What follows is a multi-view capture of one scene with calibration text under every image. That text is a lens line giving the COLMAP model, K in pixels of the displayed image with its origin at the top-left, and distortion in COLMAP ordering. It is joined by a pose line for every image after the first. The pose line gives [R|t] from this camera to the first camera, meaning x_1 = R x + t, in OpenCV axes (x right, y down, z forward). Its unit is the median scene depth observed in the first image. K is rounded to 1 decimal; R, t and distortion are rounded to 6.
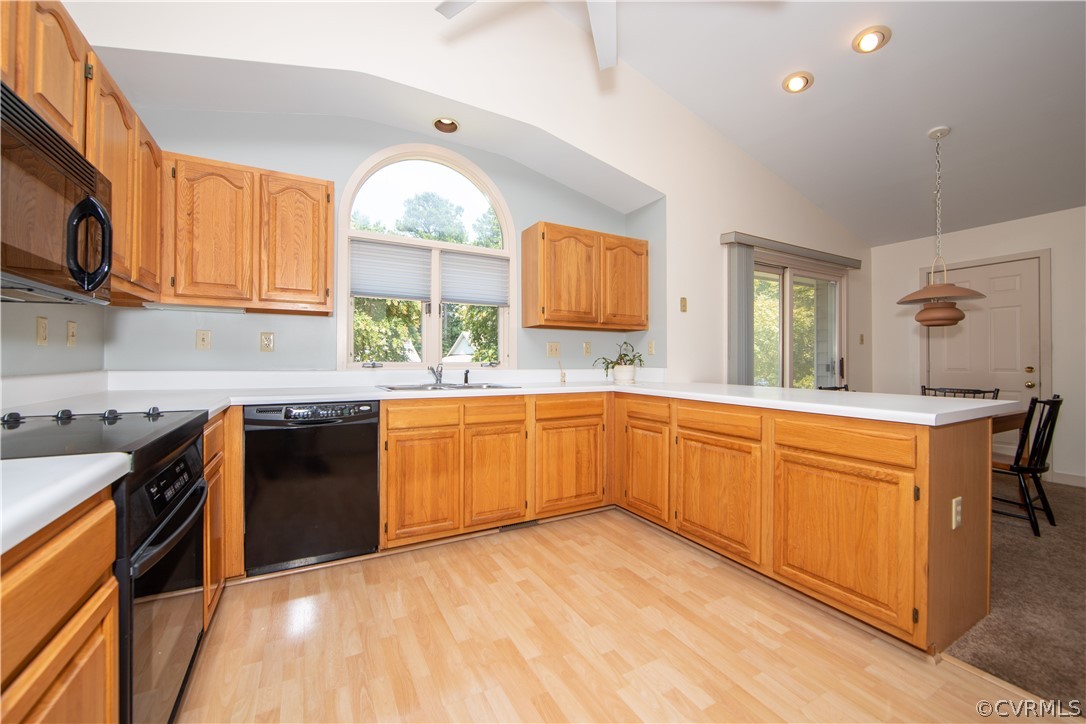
lens RADIAL K [[428.9, 0, 539.0], [0, 428.9, 360.1], [0, 0, 1]] dist [-0.010648, 0.000307]
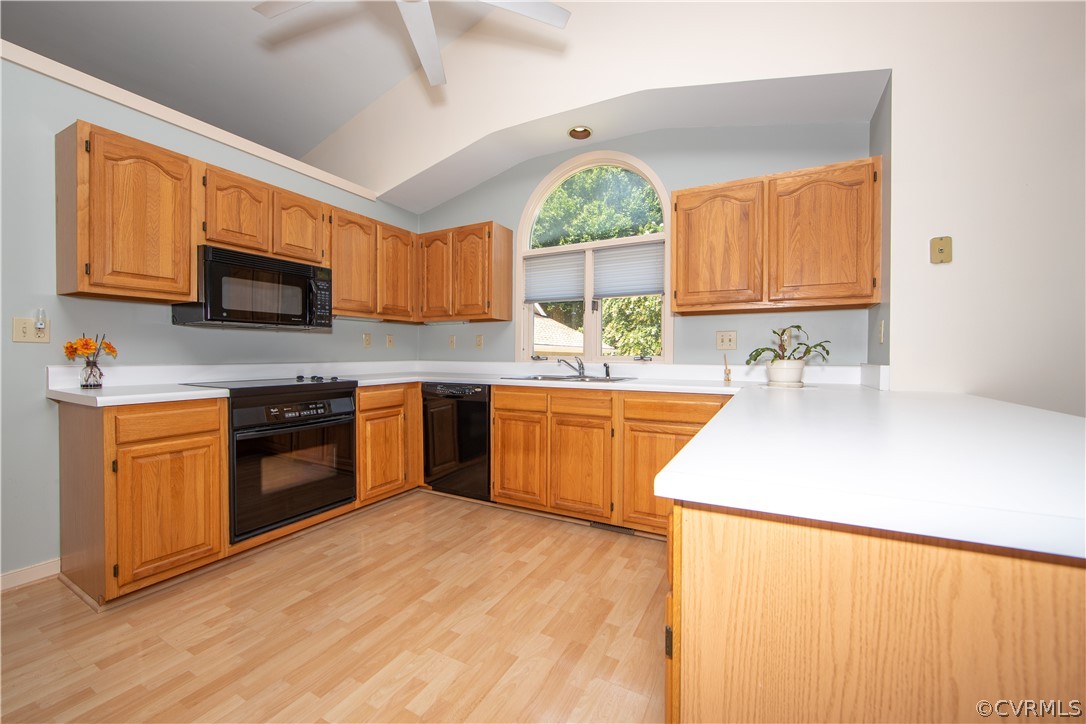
lens RADIAL K [[428.9, 0, 539.0], [0, 428.9, 360.1], [0, 0, 1]] dist [-0.010648, 0.000307]
pose [[0.542041, 0.006314, -0.840329, 0.697103], [0.000803, 0.999967, 0.008031, 0.007986], [0.840352, -0.005028, 0.542018, 0.372849]]
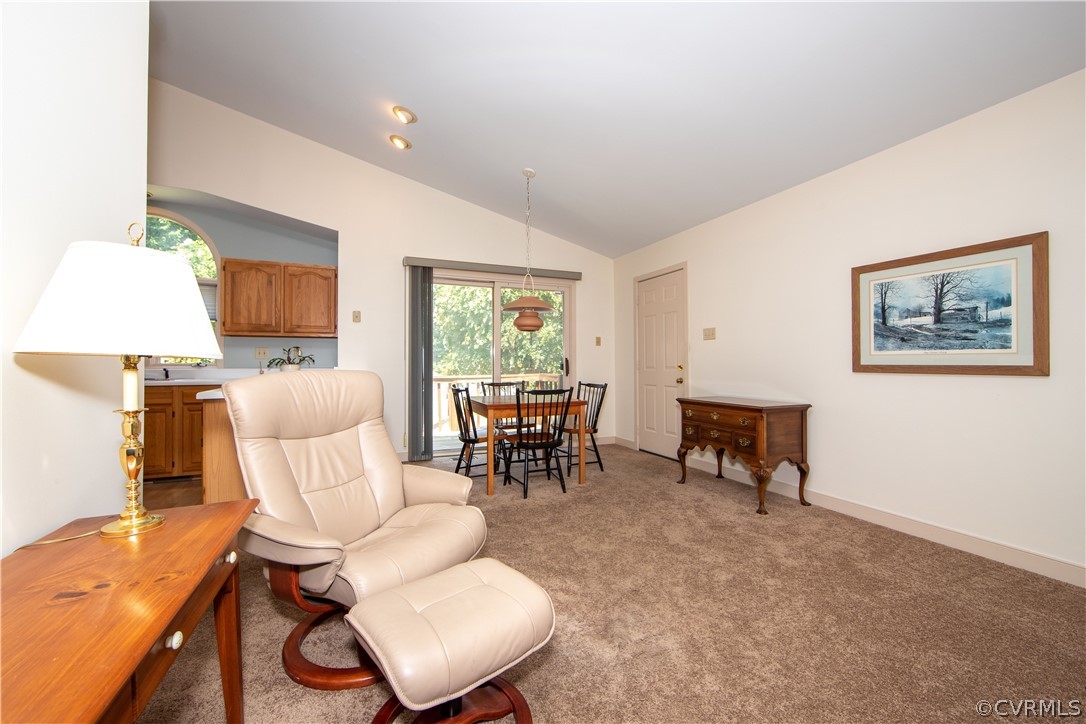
lens RADIAL K [[428.9, 0, 539.0], [0, 428.9, 360.1], [0, 0, 1]] dist [-0.010648, 0.000307]
pose [[0.995233, -0.005979, -0.097341, 1.347909], [0.005443, 0.999969, -0.005767, 0.012271], [0.097372, 0.005210, 0.995234, -0.277950]]
